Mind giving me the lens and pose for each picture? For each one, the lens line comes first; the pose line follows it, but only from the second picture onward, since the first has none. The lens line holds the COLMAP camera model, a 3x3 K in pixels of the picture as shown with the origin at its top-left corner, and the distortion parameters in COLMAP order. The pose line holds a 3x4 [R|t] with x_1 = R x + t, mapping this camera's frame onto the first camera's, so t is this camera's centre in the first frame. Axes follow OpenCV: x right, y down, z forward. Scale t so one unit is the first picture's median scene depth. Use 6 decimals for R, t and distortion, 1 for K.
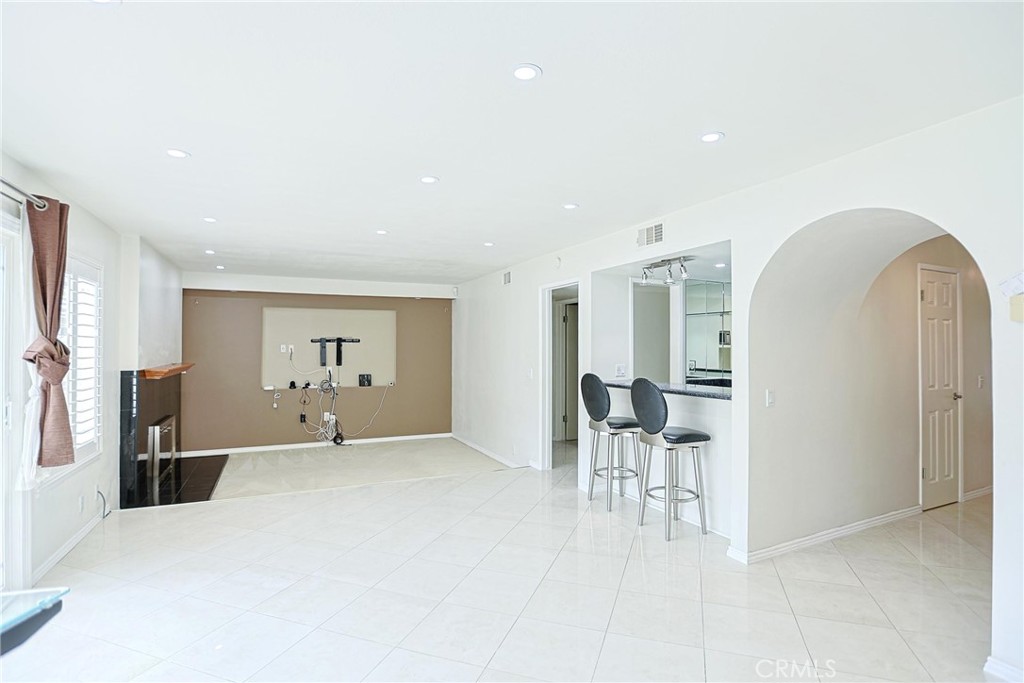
lens RADIAL K [[502.1, 0, 514.3], [0, 502.1, 348.6], [0, 0, 1]] dist [-0.045857, 0.013176]
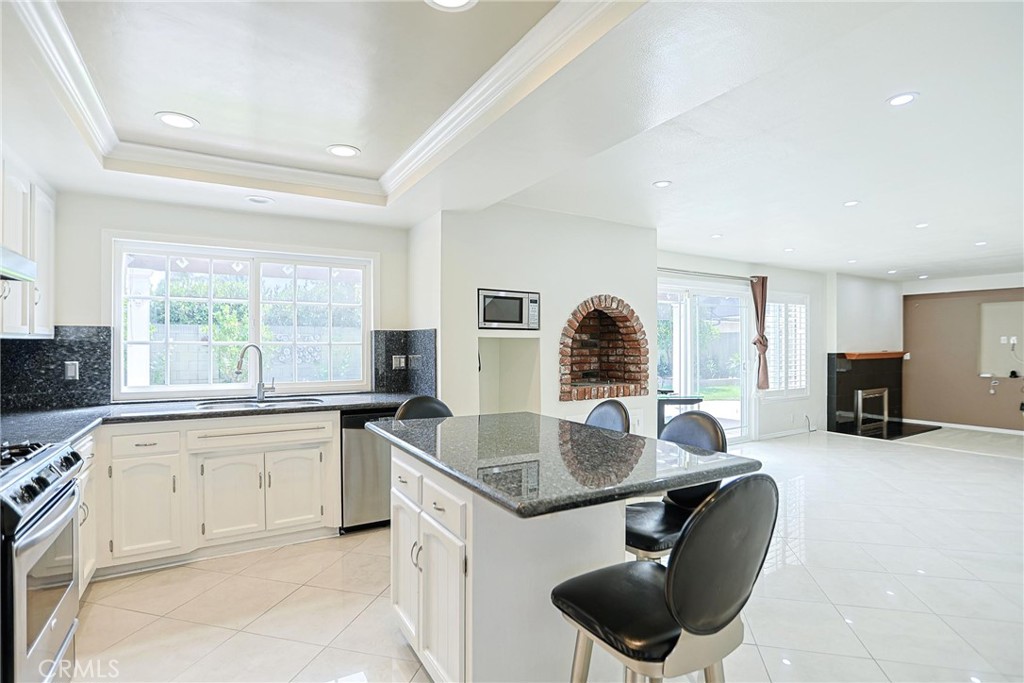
lens RADIAL K [[489.4, 0, 512.0], [0, 489.4, 341.5], [0, 0, 1]] dist [-0.037306, 0.012270]
pose [[0.088544, -0.008070, -0.996040, 0.473300], [0.000177, 0.999967, -0.008086, 0.011540], [0.996072, 0.000539, 0.088542, -0.152751]]
